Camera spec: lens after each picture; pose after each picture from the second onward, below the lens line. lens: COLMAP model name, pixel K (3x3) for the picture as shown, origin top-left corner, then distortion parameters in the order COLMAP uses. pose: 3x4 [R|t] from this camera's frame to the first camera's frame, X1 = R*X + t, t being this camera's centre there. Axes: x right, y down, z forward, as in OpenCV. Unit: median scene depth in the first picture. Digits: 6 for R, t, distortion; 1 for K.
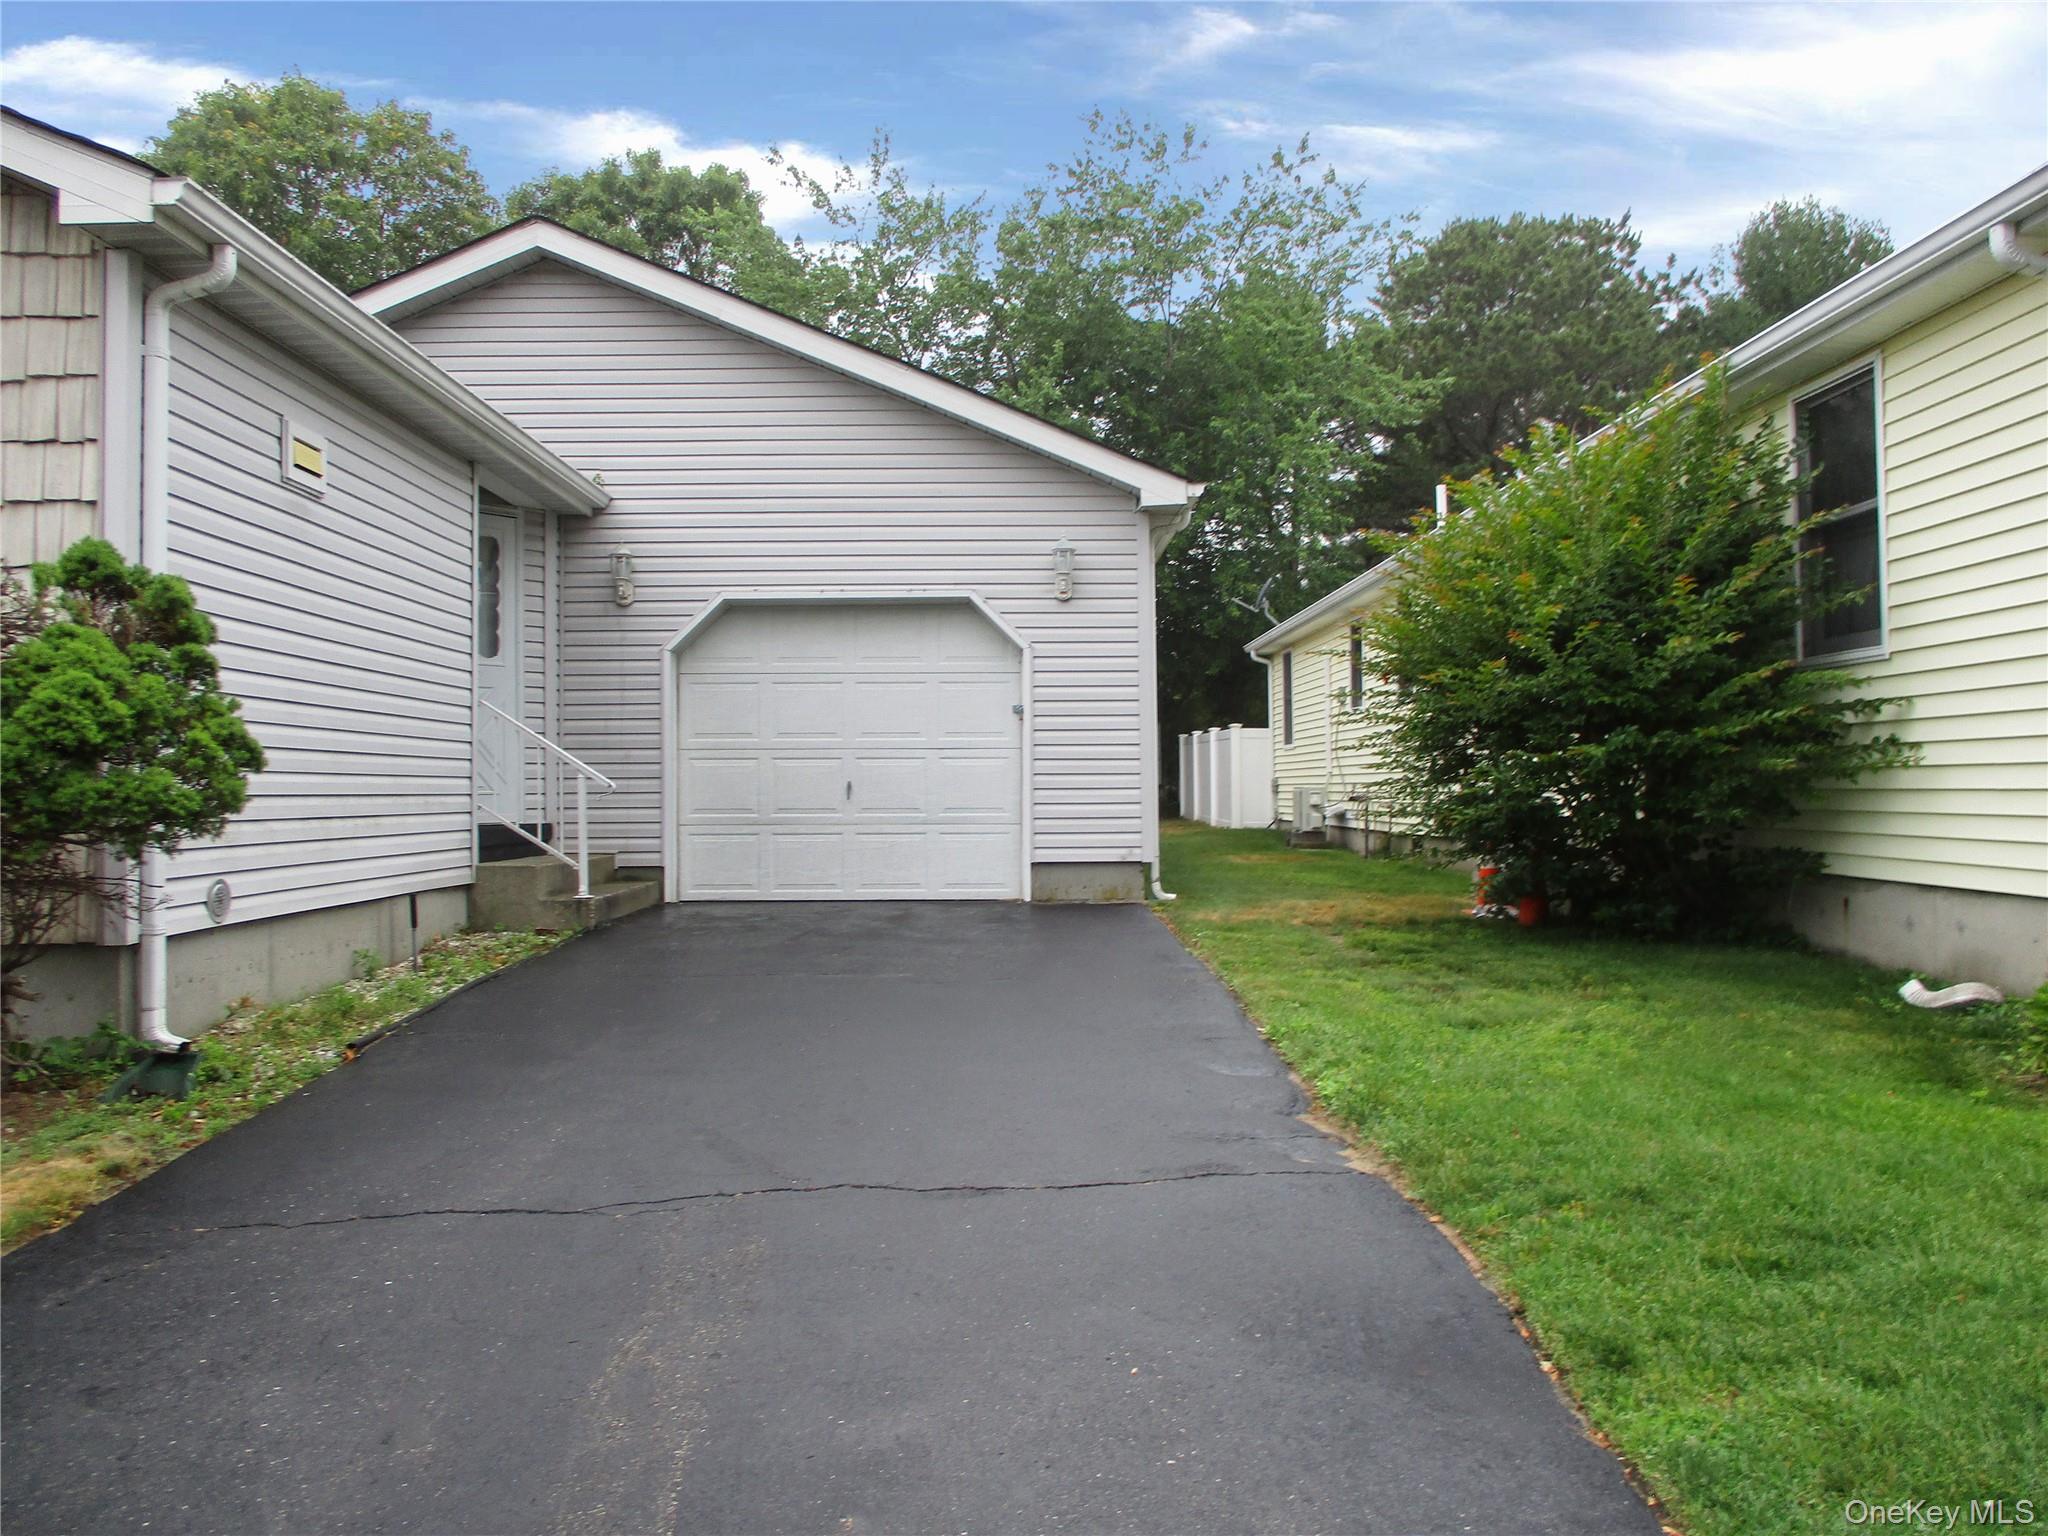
lens RADIAL K [[1701.2, 0, 1021.5], [0, 1701.2, 774.3], [0, 0, 1]] dist [-0.006550, -0.017688]
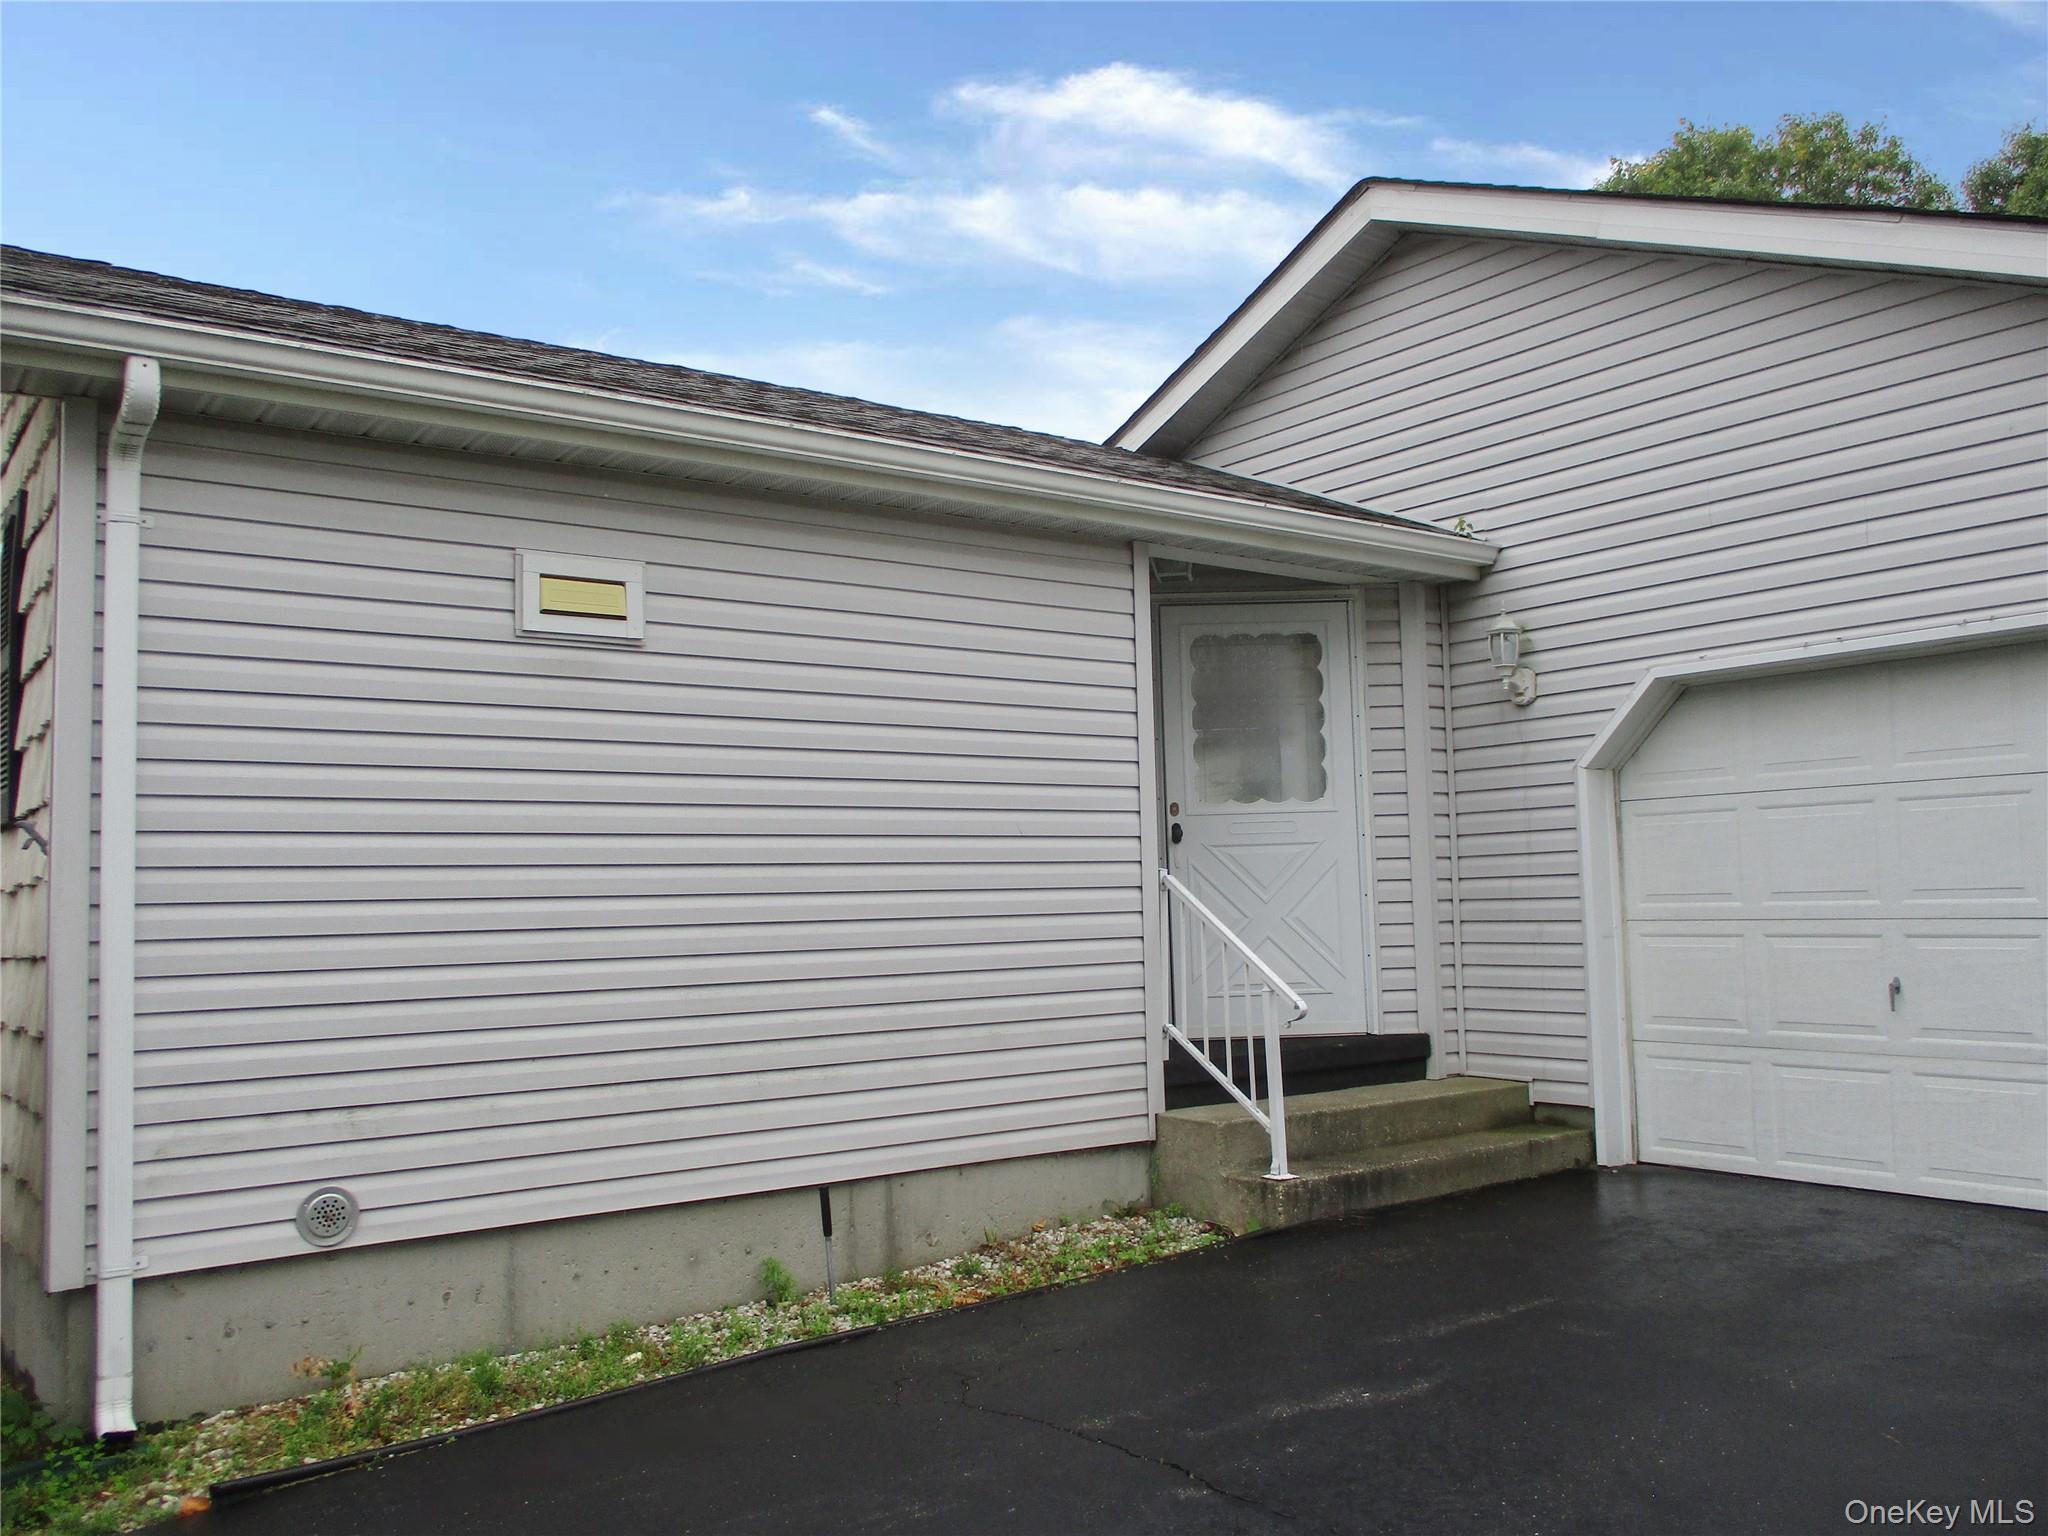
lens RADIAL K [[1701.2, 0, 1023.8], [0, 1701.2, 757.2], [0, 0, 1]] dist [-0.006550, -0.017688]
pose [[0.596421, -0.077572, -0.798915, 0.179282], [0.028718, 0.996744, -0.075341, -0.034480], [0.802158, 0.021991, 0.596707, 0.448533]]
